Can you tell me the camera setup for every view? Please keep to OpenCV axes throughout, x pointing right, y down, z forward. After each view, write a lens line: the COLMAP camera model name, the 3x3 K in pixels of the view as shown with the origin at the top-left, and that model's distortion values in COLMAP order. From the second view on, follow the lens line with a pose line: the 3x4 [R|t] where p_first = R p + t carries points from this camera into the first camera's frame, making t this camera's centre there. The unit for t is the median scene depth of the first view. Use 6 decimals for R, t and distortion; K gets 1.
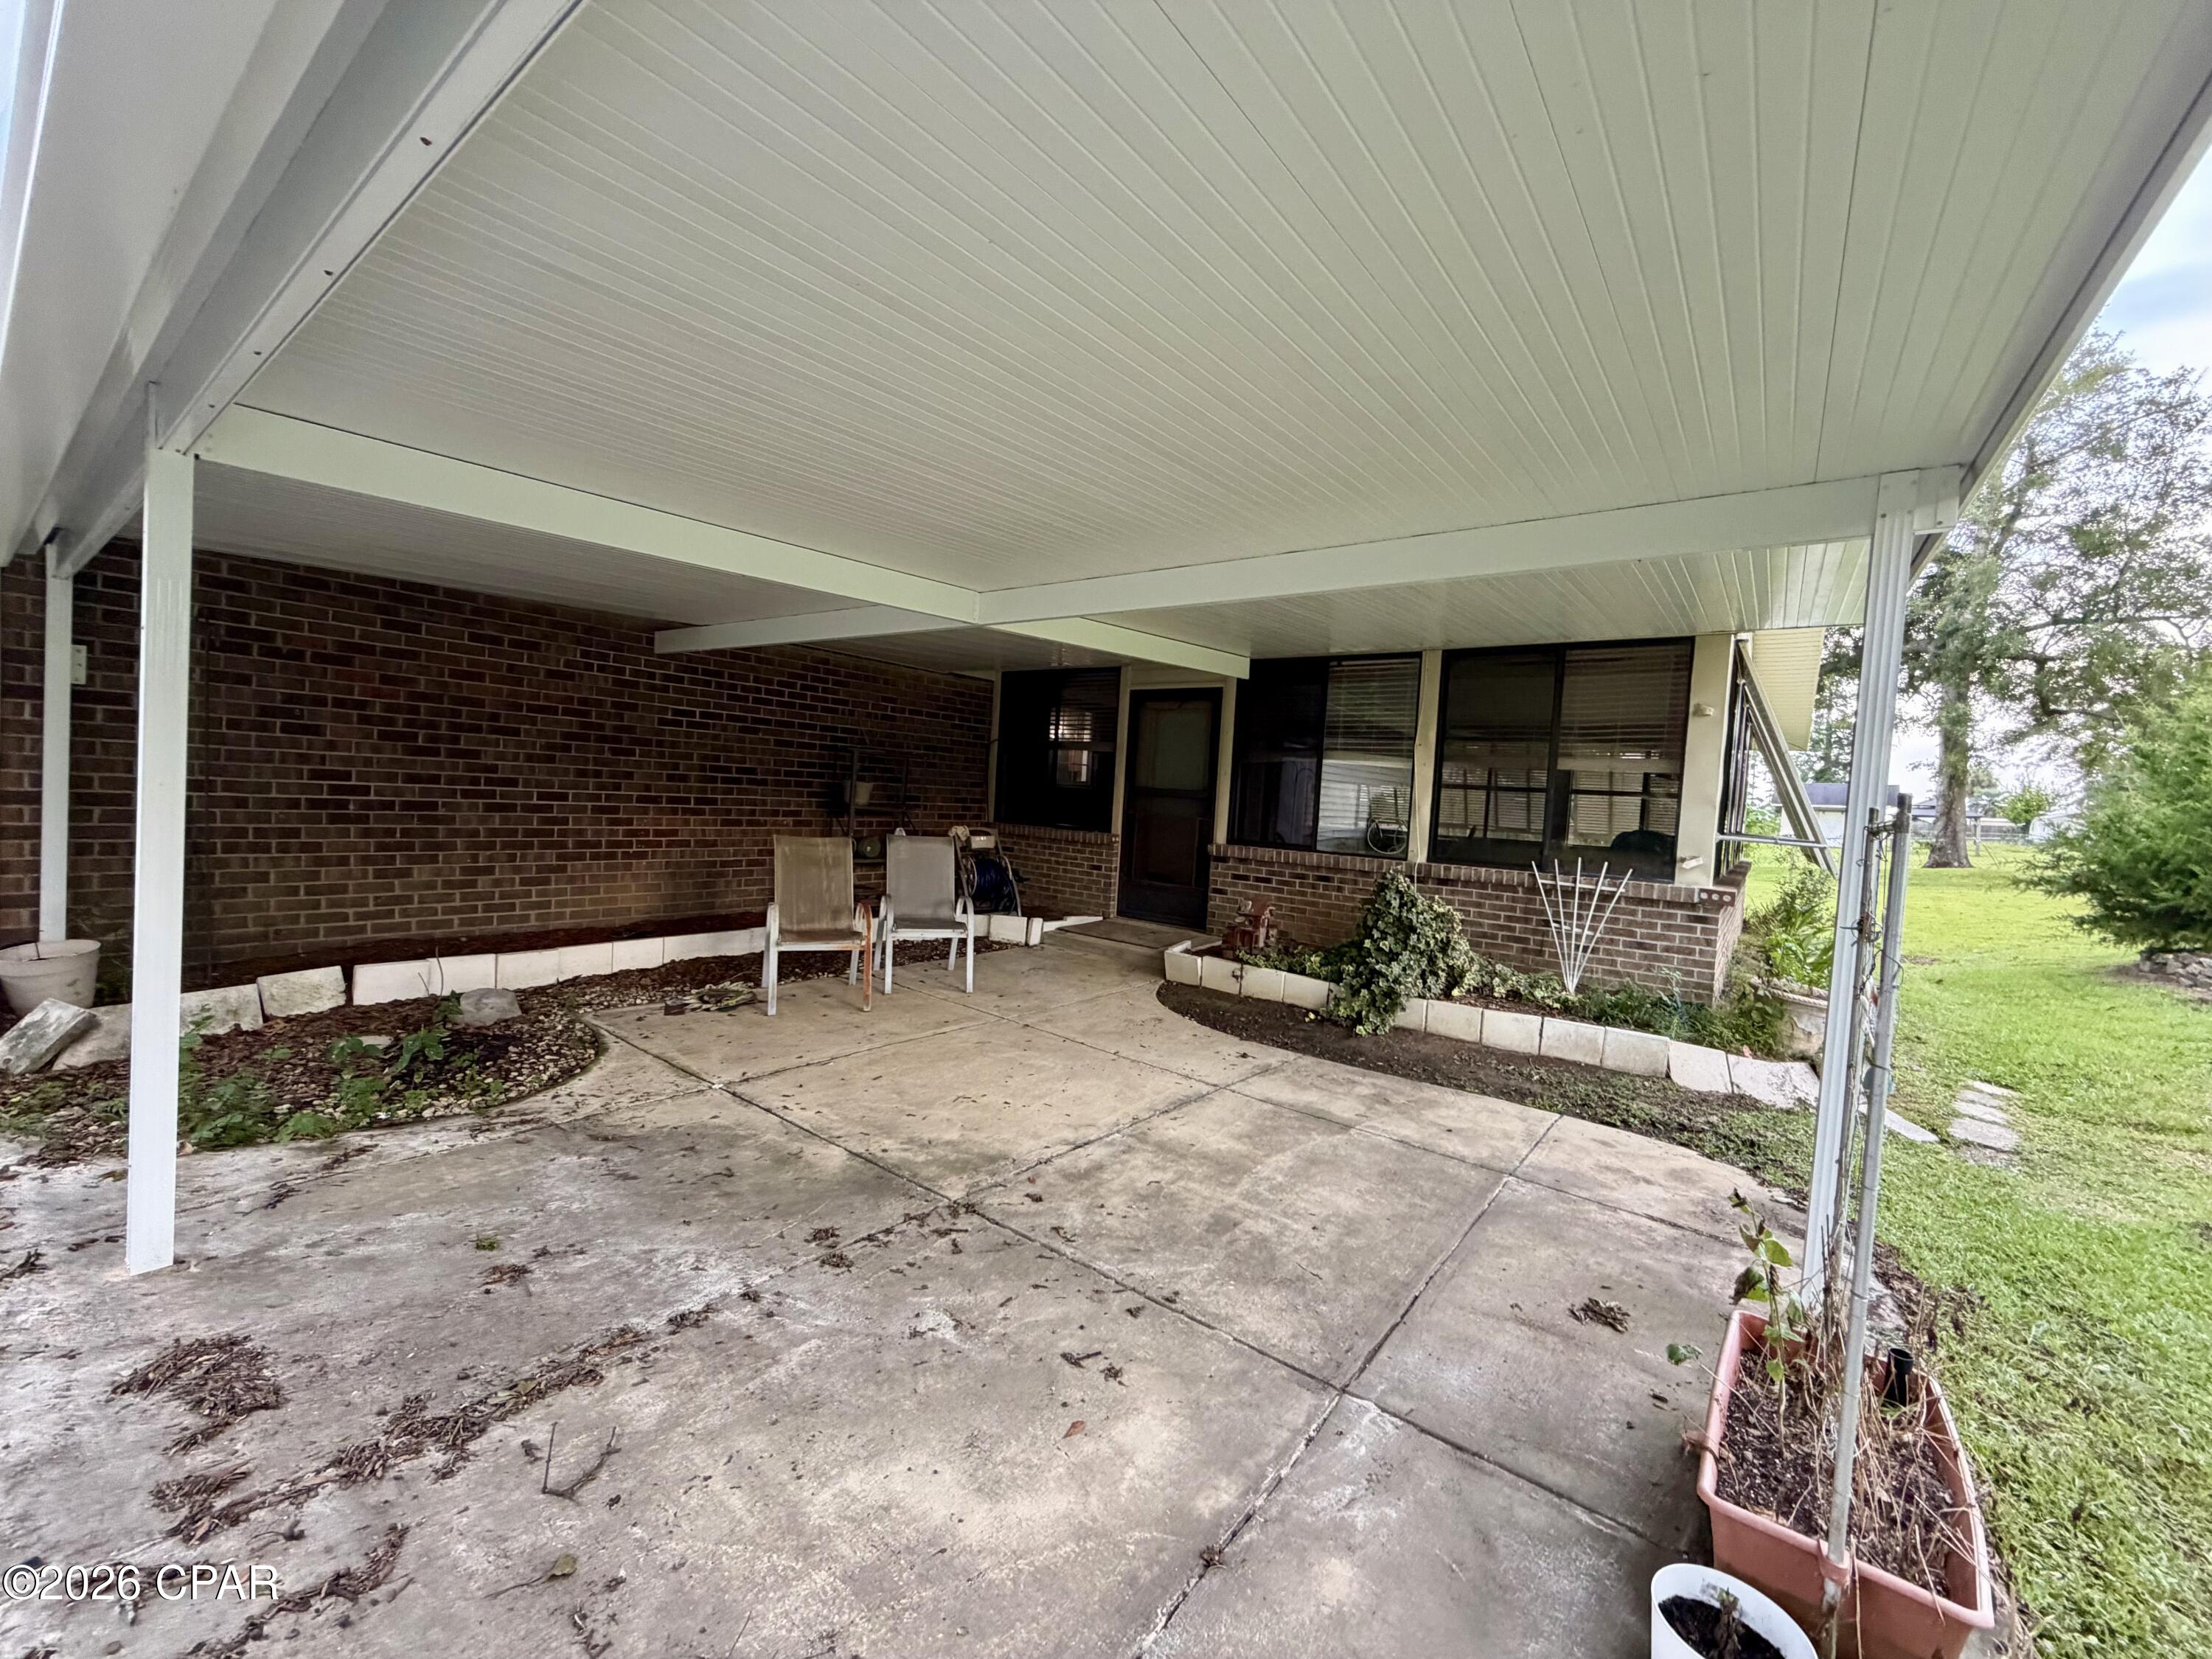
lens RADIAL K [[889.1, 0, 1106.0], [0, 889.1, 829.5], [0, 0, 1]] dist [-0.000453, -0.000038]
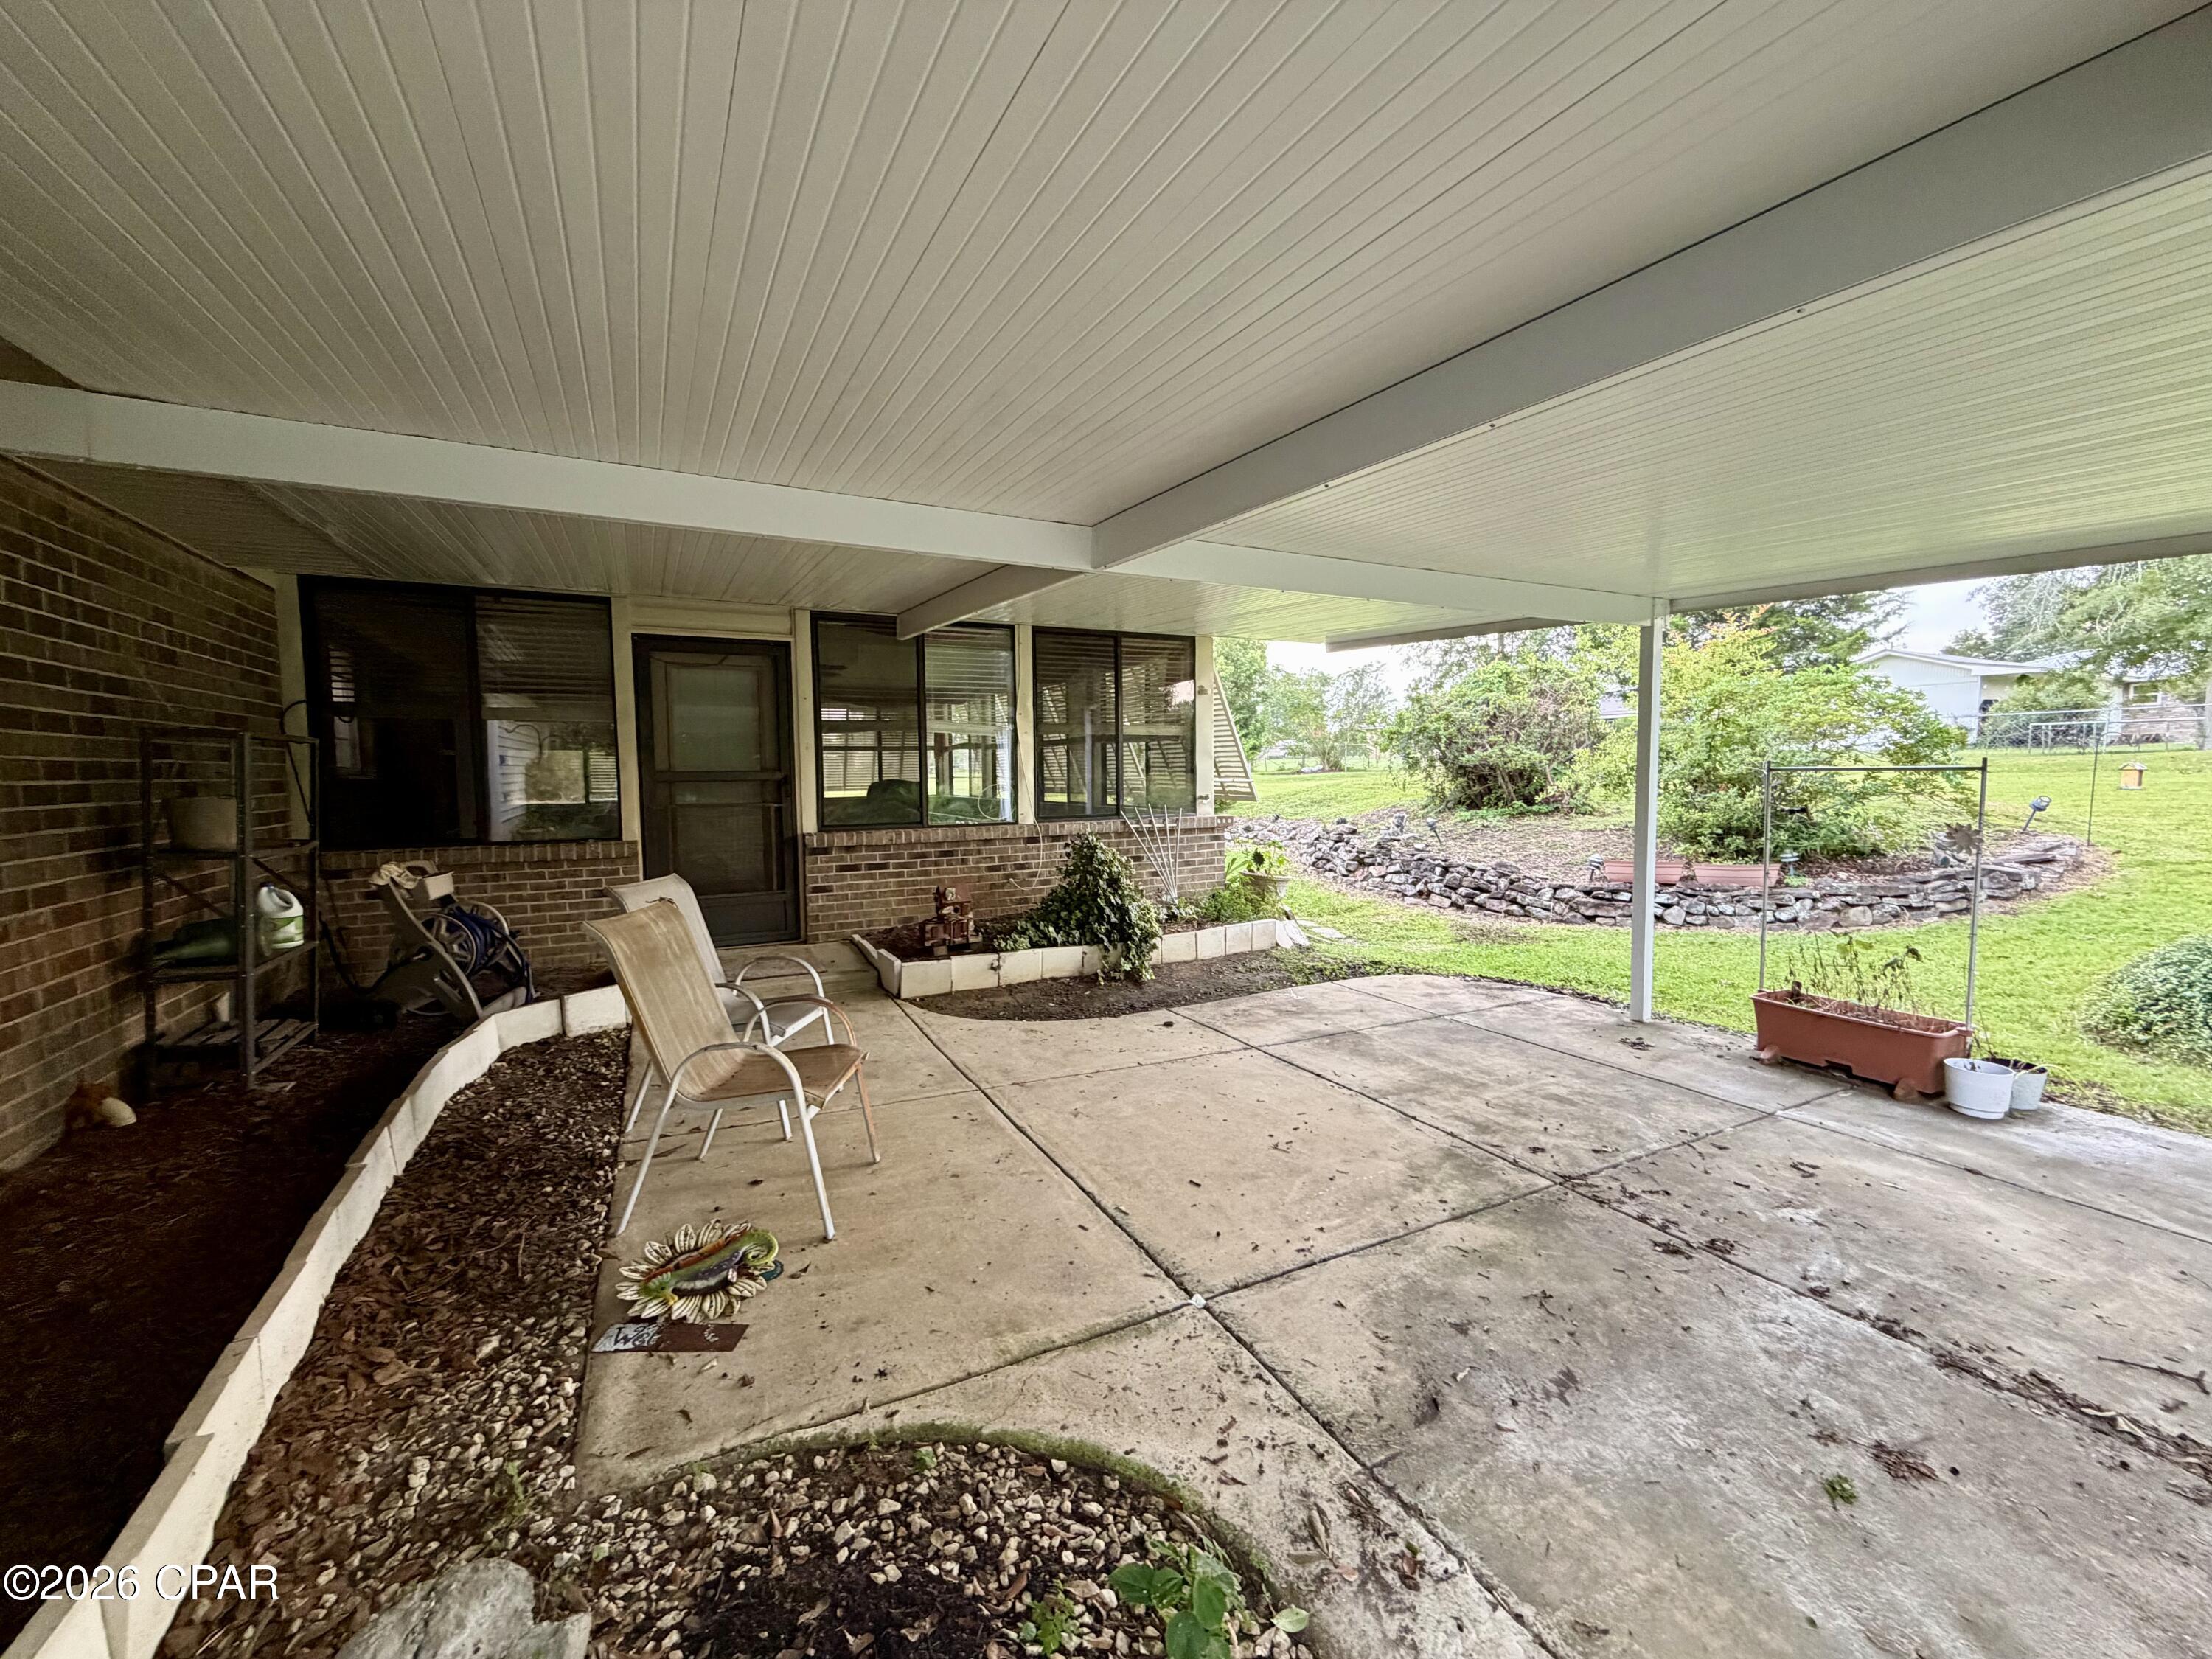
lens RADIAL K [[878.4, 0, 1102.6], [0, 878.4, 842.5], [0, 0, 1]] dist [0.001698, -0.000153]
pose [[0.426901, -0.139320, 0.893502, -0.991525], [0.071112, 0.990173, 0.120417, -0.110617], [-0.901498, 0.012132, 0.432613, 0.807565]]
